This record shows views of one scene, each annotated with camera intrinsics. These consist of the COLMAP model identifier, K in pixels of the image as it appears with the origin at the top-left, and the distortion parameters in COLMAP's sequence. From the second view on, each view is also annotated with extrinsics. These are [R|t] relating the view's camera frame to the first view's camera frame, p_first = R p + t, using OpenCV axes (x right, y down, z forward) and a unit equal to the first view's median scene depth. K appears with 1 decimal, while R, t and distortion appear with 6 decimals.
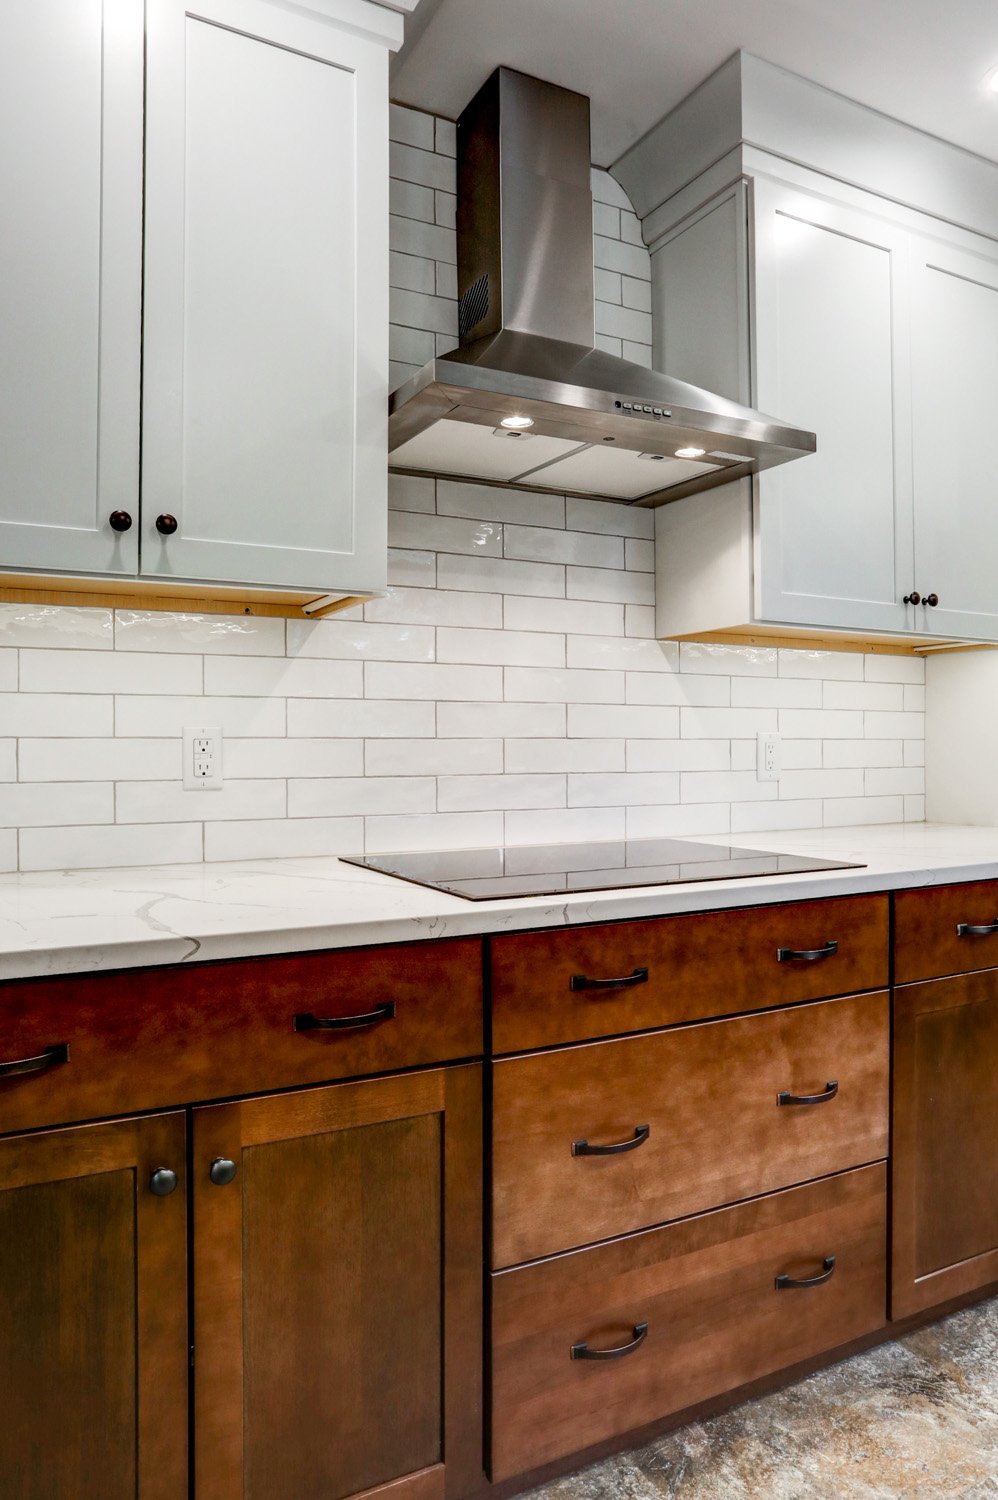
lens RADIAL K [[923.8, 0, 499.0], [0, 923.8, 750.0], [0, 0, 1]] dist [-0.065277, 0.049059]
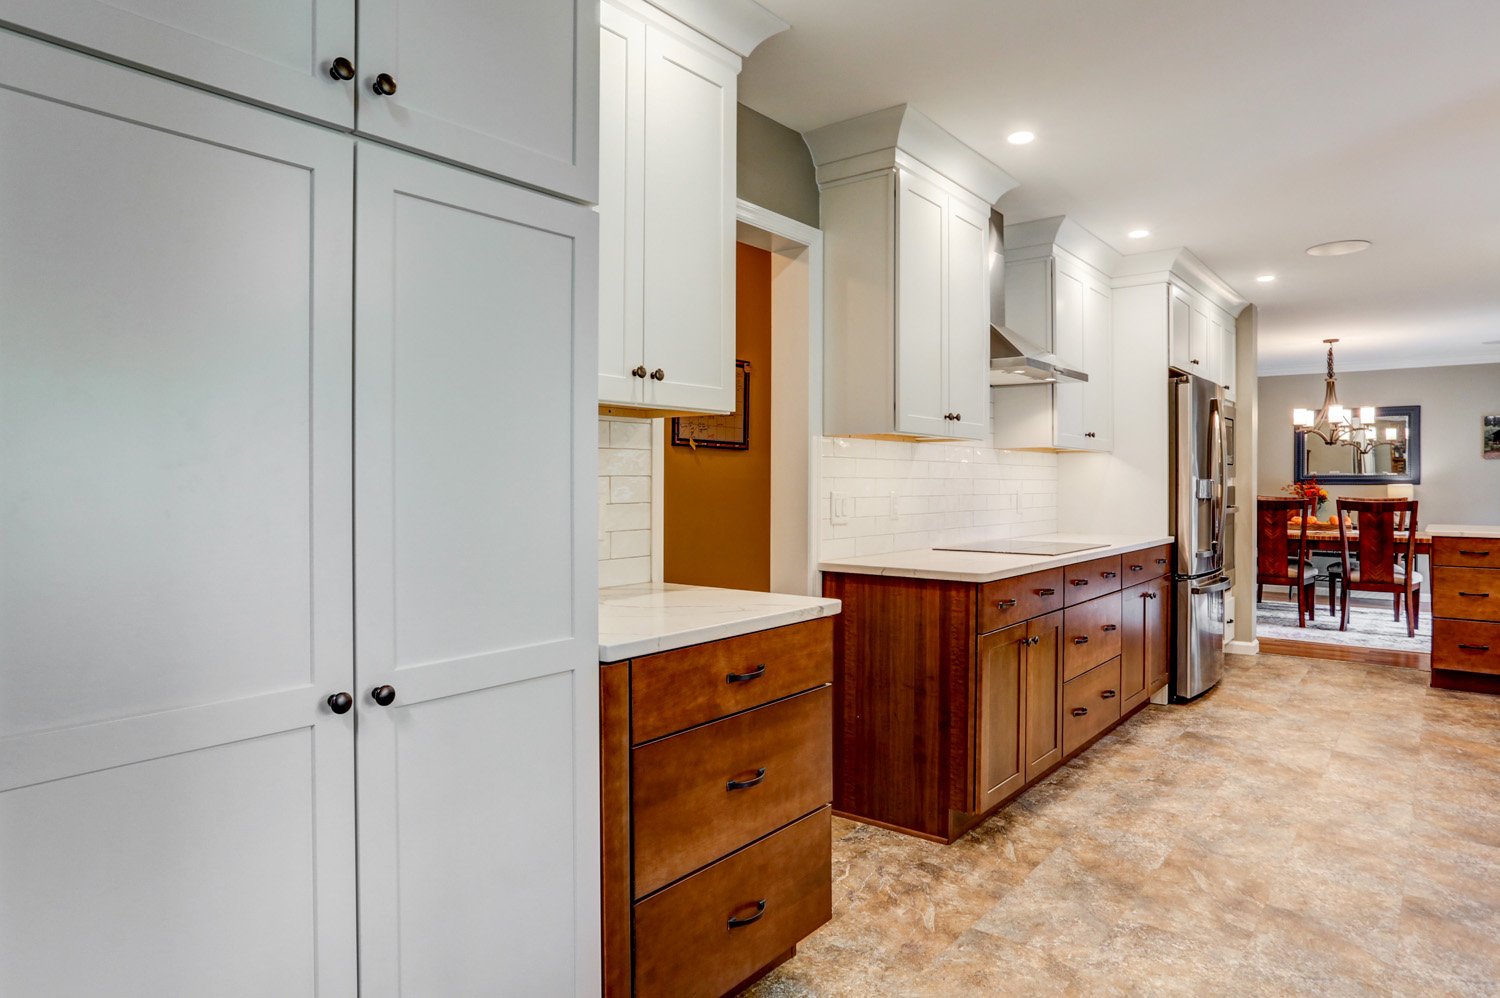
lens RADIAL K [[914.1, 0, 741.3], [0, 914.1, 484.7], [0, 0, 1]] dist [-0.064679, 0.048416]
pose [[0.905702, 0.003690, 0.423899, -1.778665], [-0.004365, 0.999990, 0.000622, -0.046779], [-0.423893, -0.002413, 0.905709, -0.967740]]
